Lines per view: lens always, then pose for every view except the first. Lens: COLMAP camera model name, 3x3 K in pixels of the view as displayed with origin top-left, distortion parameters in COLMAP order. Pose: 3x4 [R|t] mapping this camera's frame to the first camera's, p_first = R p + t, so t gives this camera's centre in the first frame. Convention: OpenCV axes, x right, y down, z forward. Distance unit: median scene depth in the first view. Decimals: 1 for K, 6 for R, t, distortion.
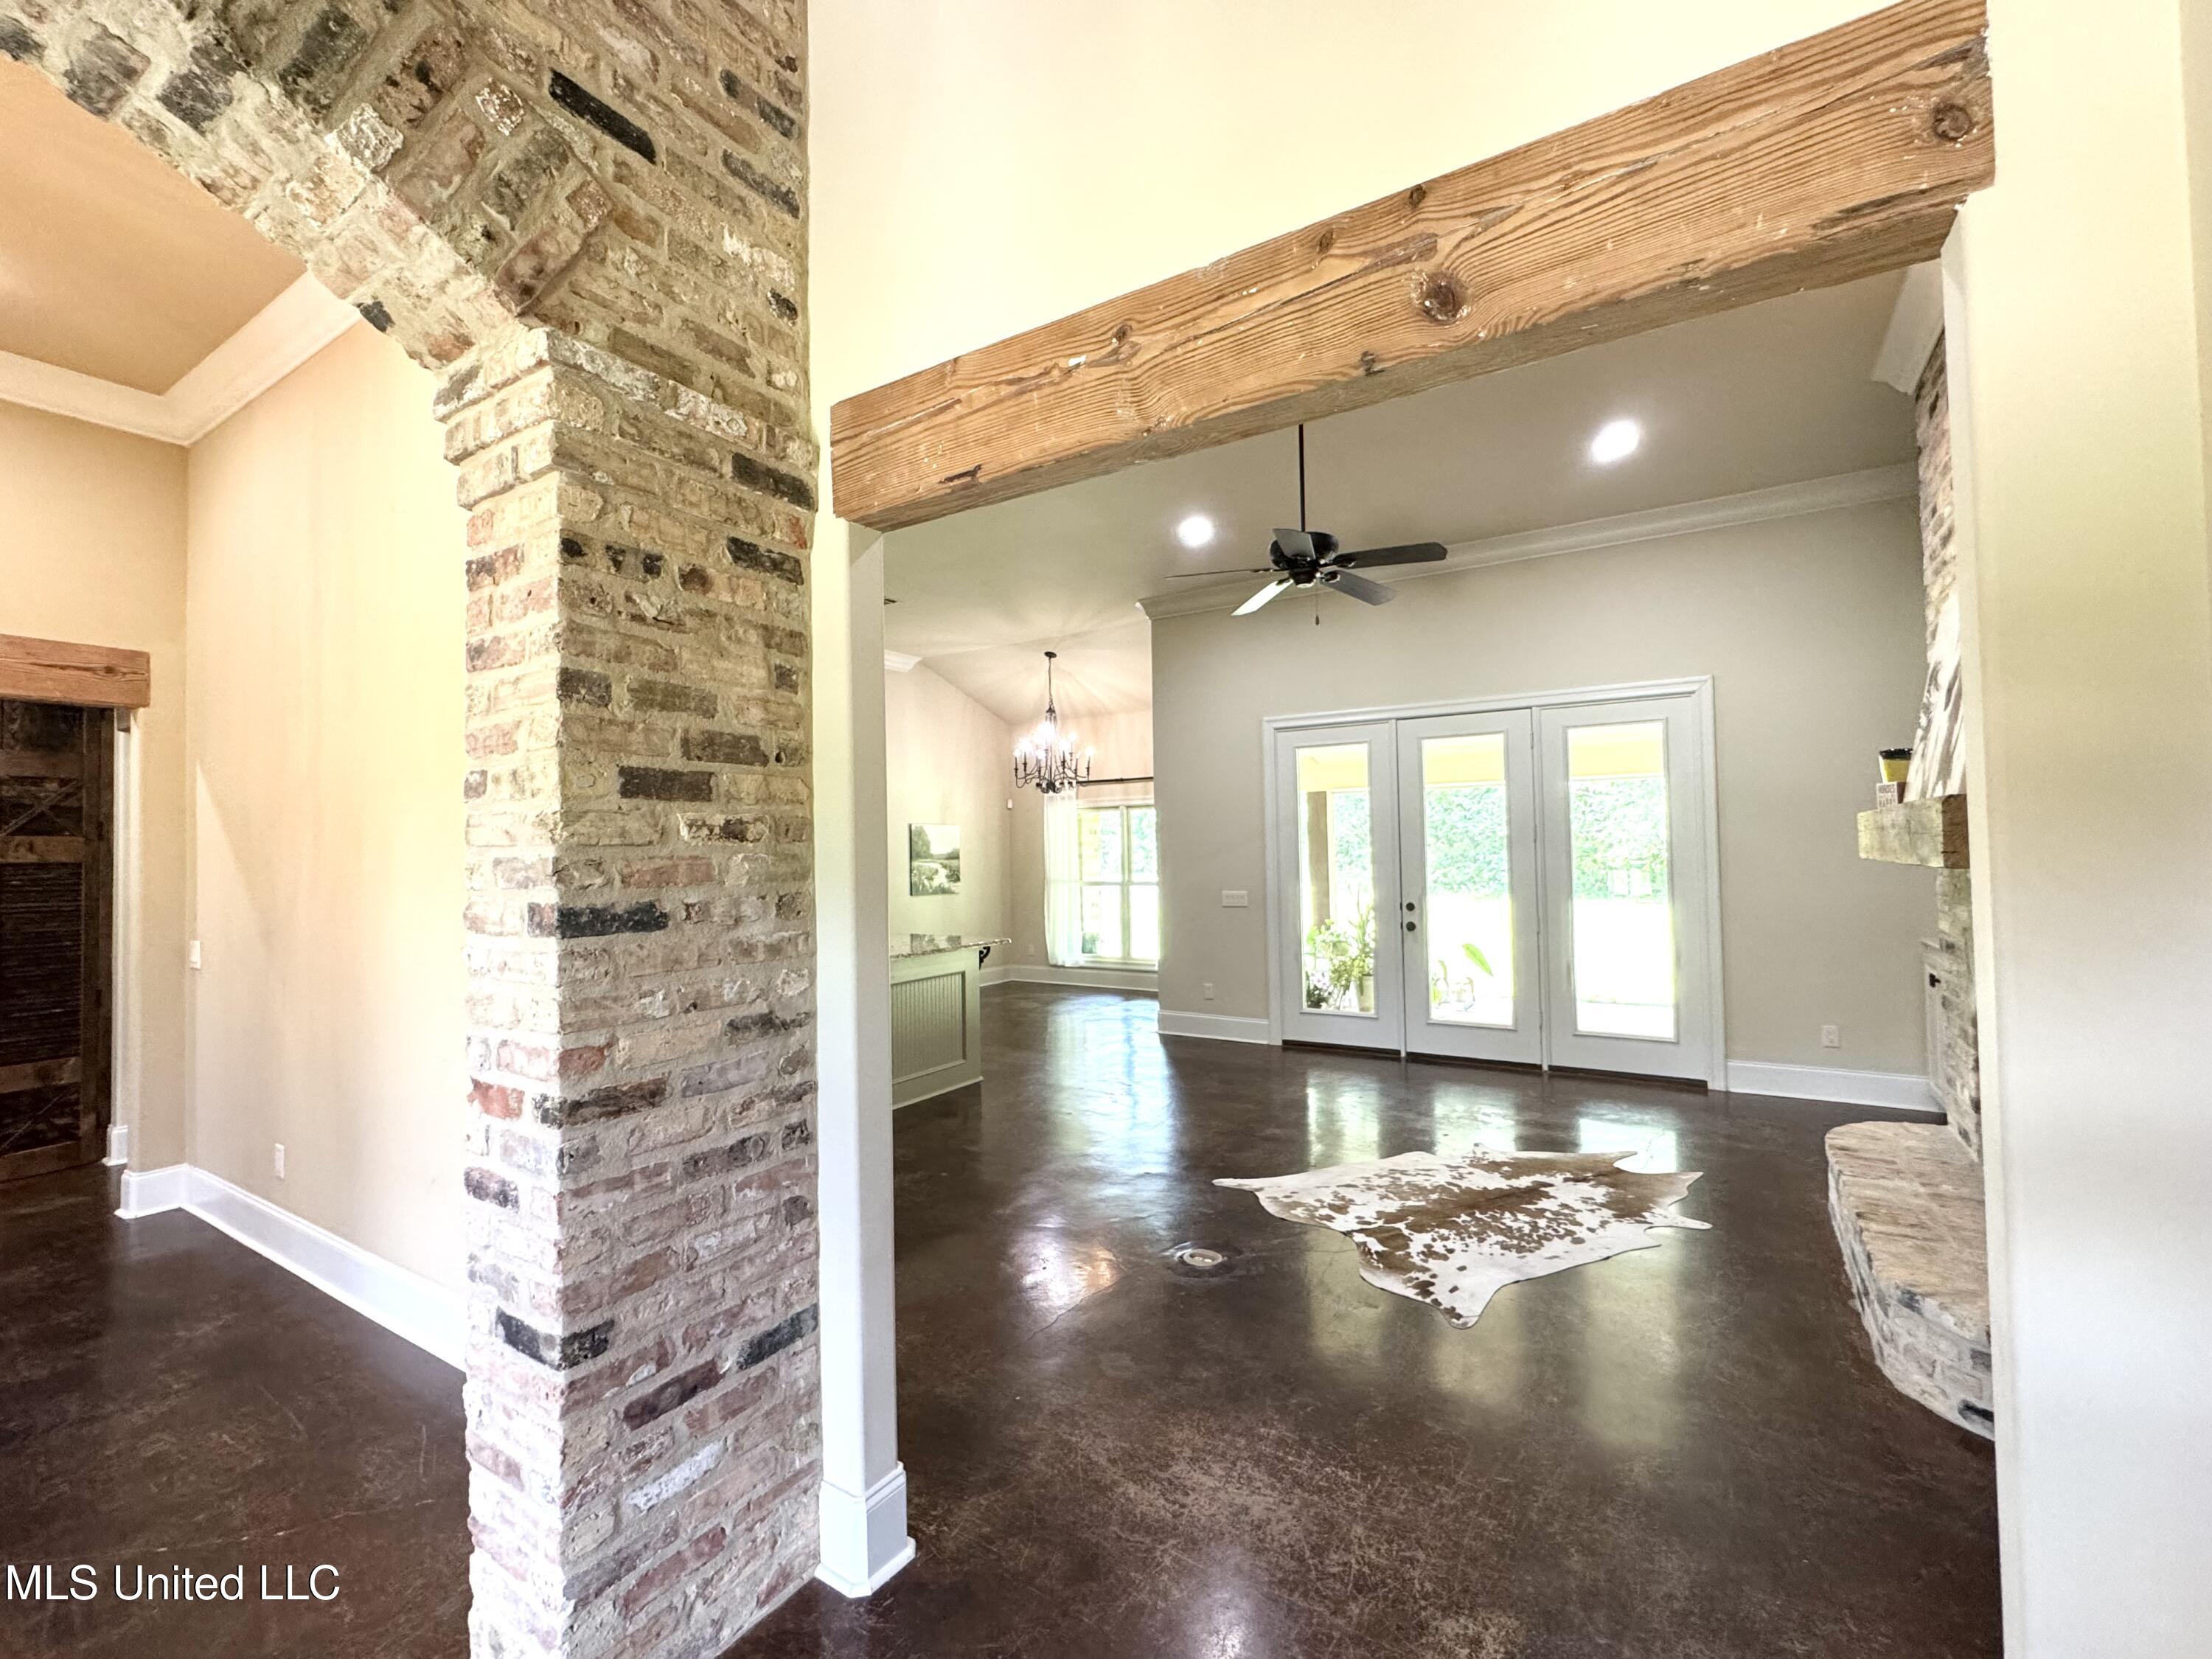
lens RADIAL K [[951.2, 0, 1105.9], [0, 951.2, 829.1], [0, 0, 1]] dist [-0.003514, 0.000072]
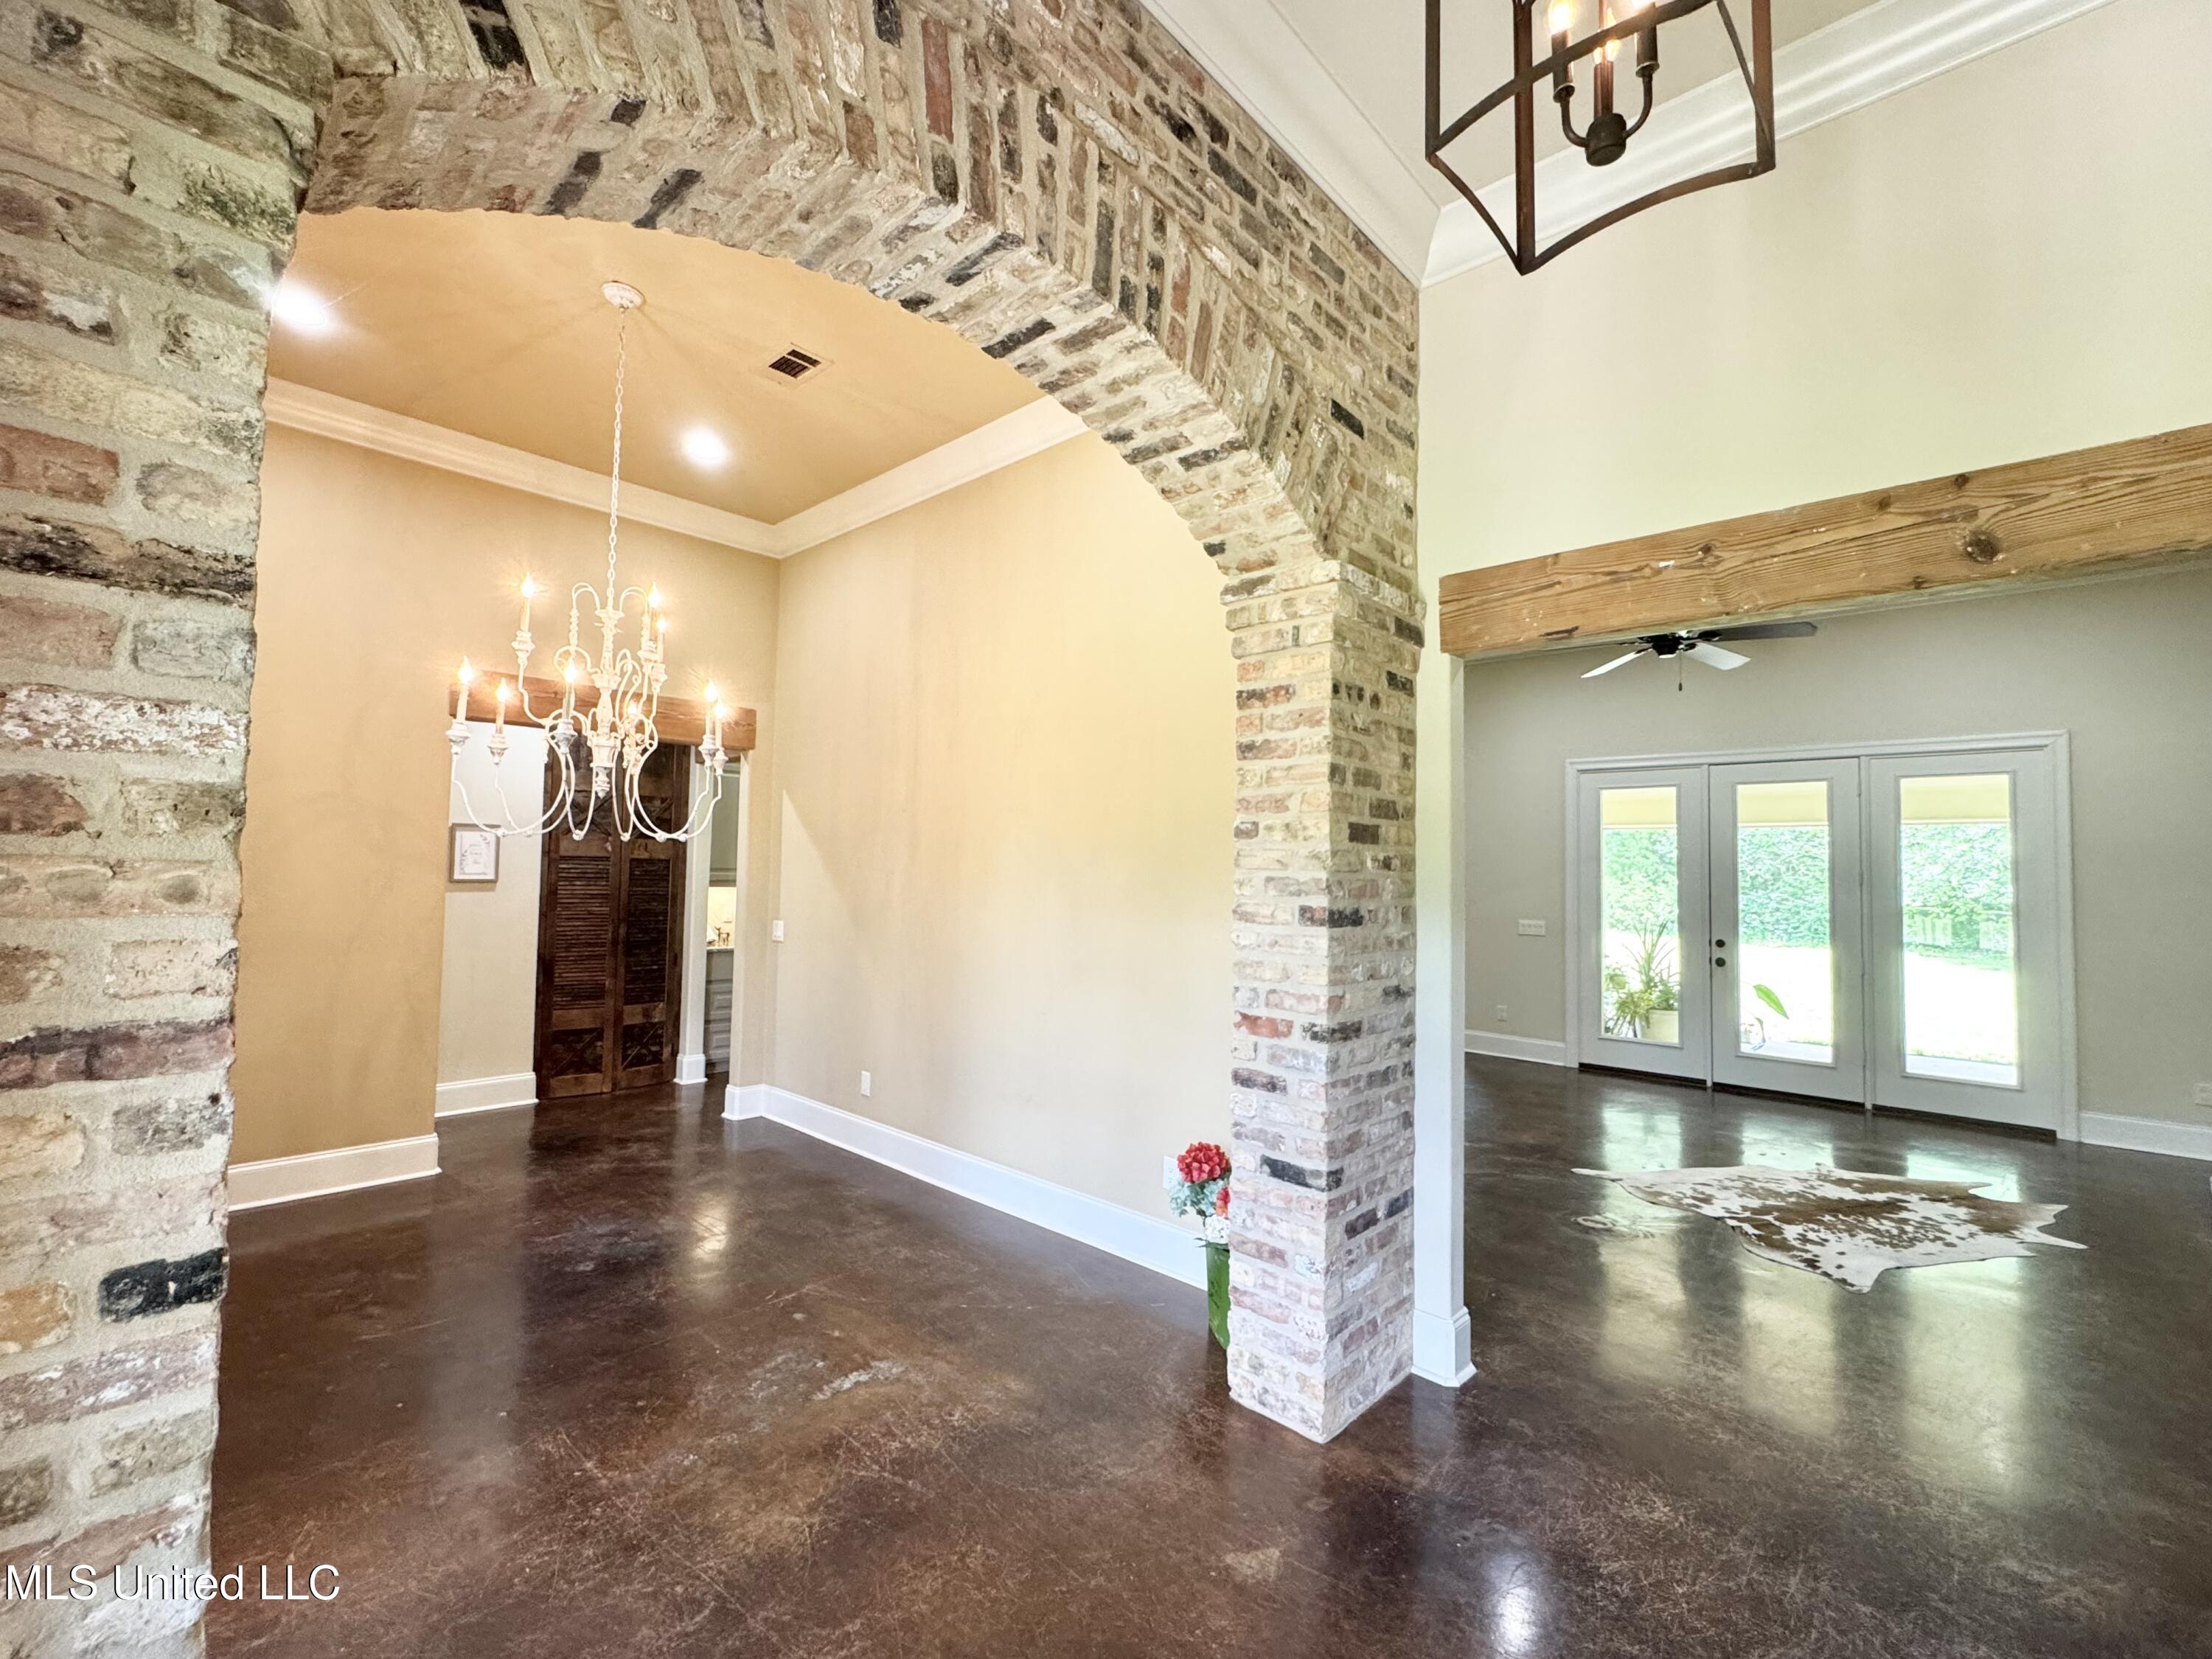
lens RADIAL K [[951.2, 0, 1103.8], [0, 951.2, 829.8], [0, 0, 1]] dist [-0.003514, 0.000072]
pose [[0.981137, 0.029066, -0.191116, -0.540276], [-0.032958, 0.999308, -0.017214, -0.010746], [0.190483, 0.023188, 0.981417, -0.575744]]
